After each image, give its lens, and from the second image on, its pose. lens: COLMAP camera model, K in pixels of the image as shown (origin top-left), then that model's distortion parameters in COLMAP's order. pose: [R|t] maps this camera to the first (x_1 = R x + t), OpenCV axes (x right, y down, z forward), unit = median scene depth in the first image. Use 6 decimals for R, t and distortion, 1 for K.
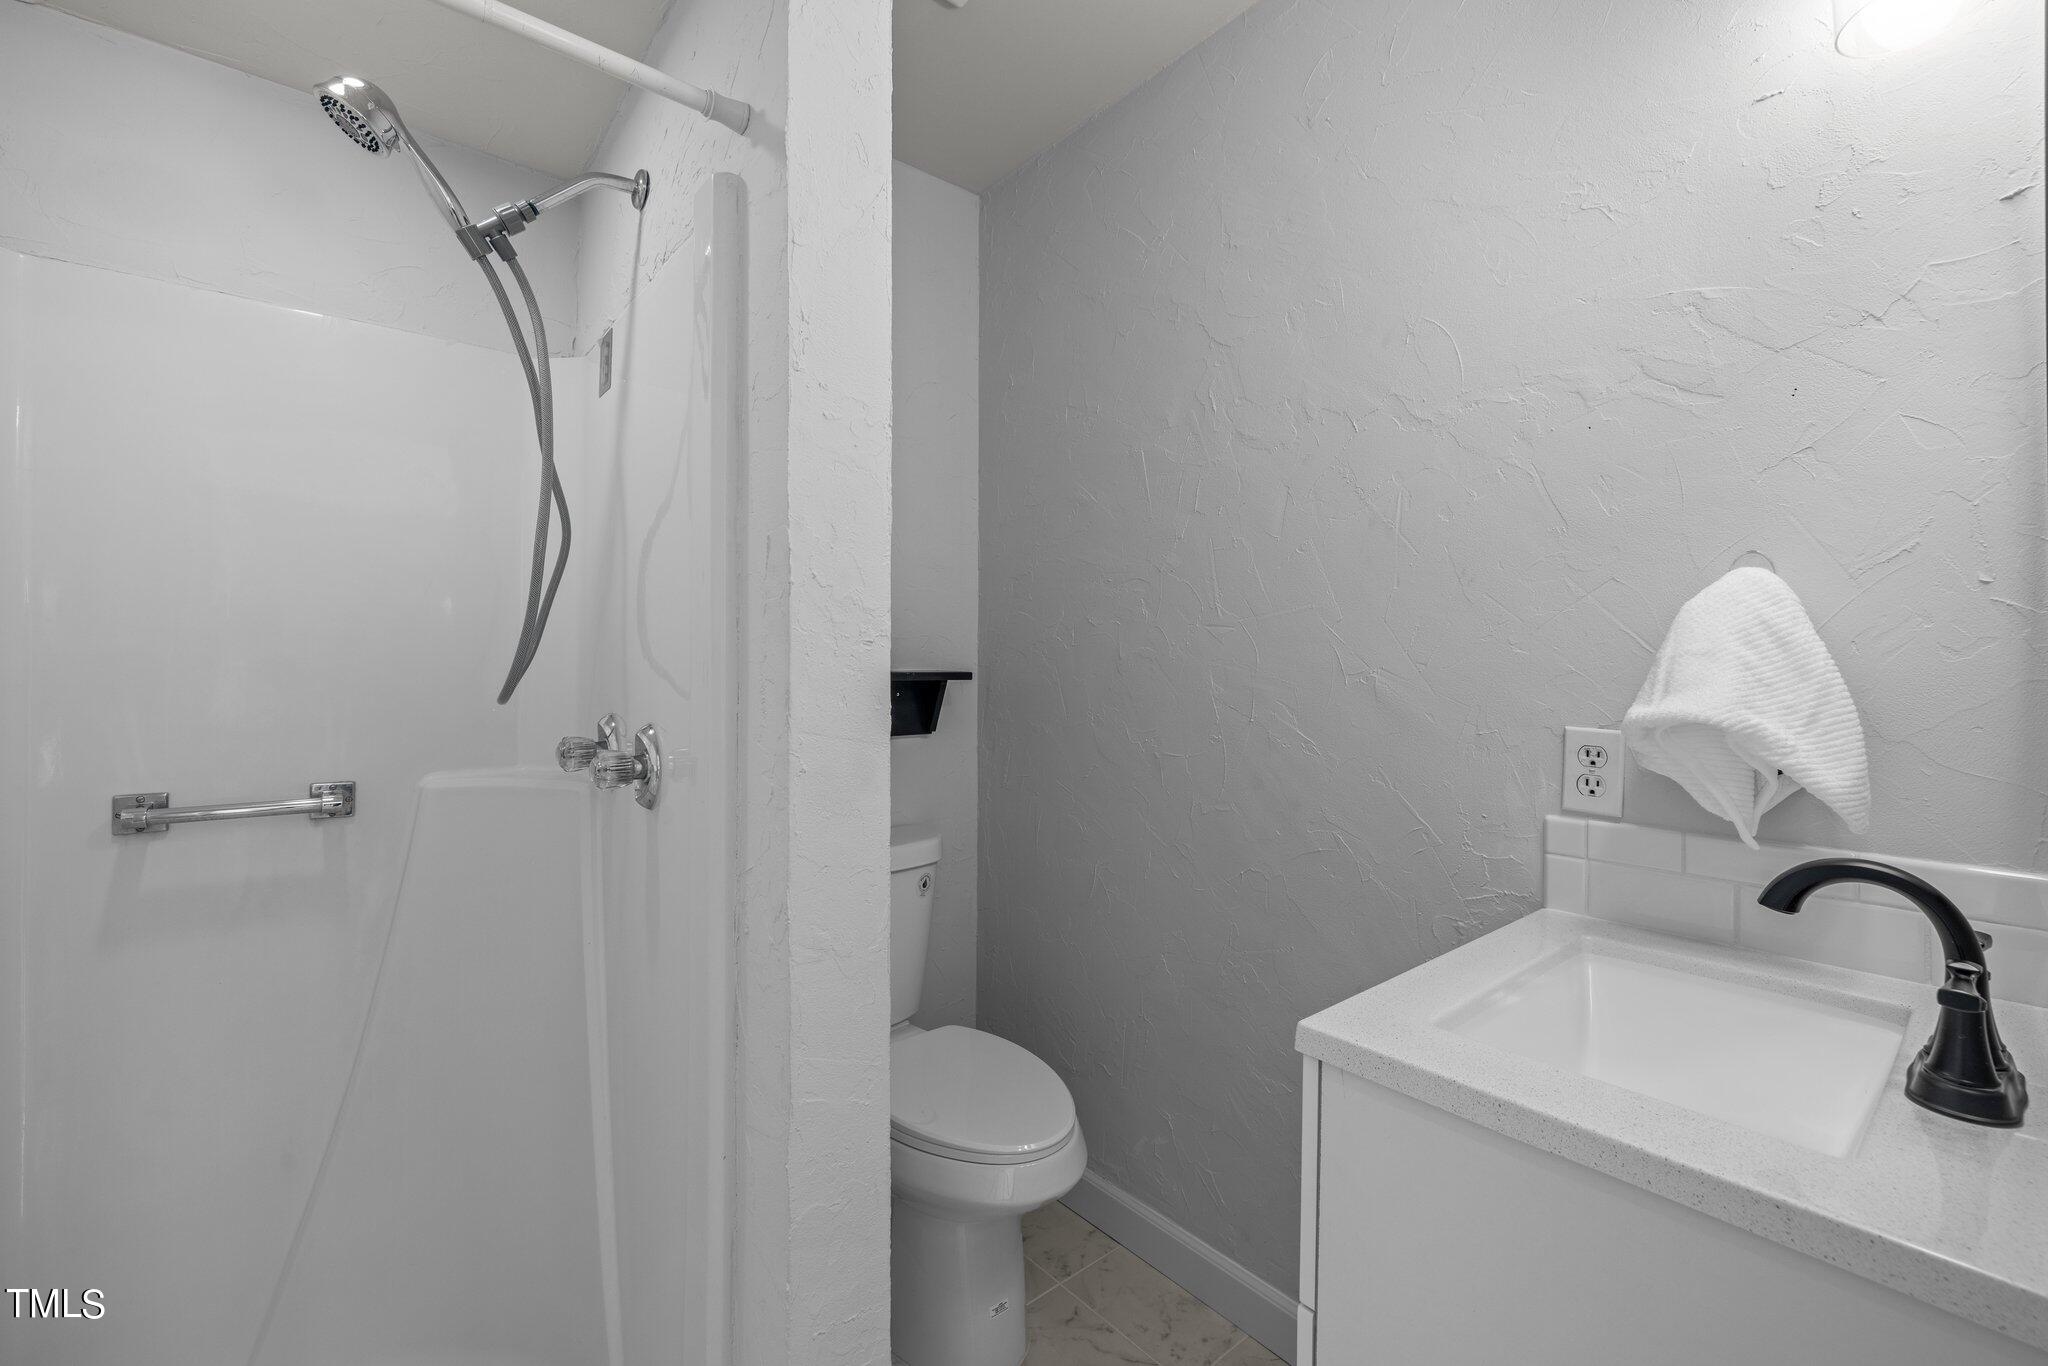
lens RADIAL K [[868.2, 0, 1010.3], [0, 868.2, 662.2], [0, 0, 1]] dist [-0.000590, 0.000620]
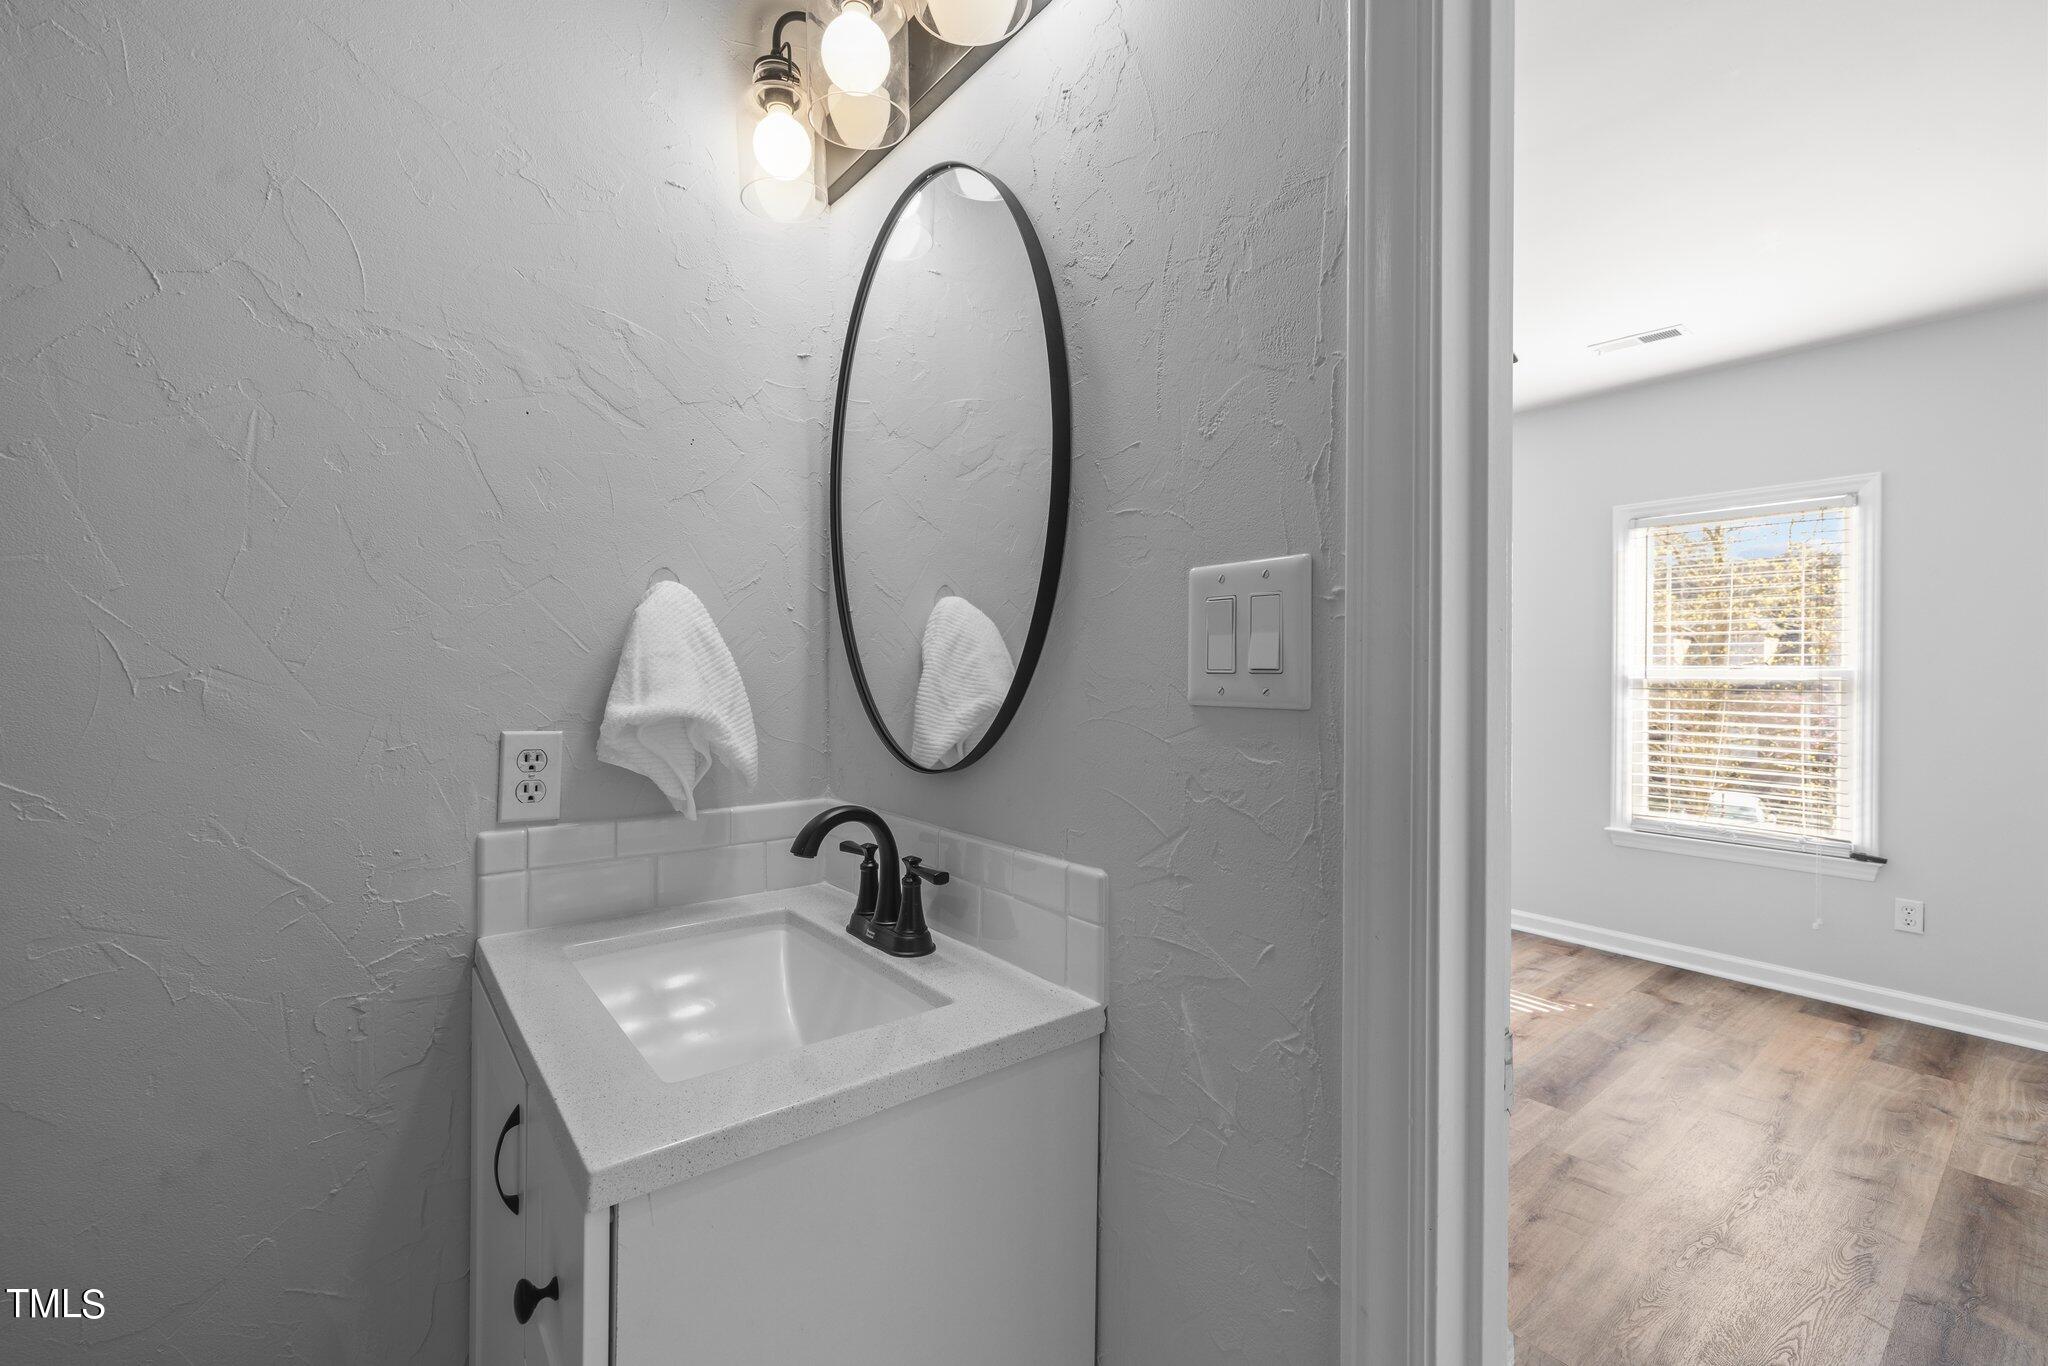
lens RADIAL K [[856.2, 0, 1014.3], [0, 856.2, 670.9], [0, 0, 1]] dist [0.001383, -0.000389]
pose [[0.015997, -0.008994, 0.999832, -0.257942], [-0.011398, 0.999893, 0.009176, -0.004492], [-0.999807, -0.011542, 0.015892, 0.456342]]
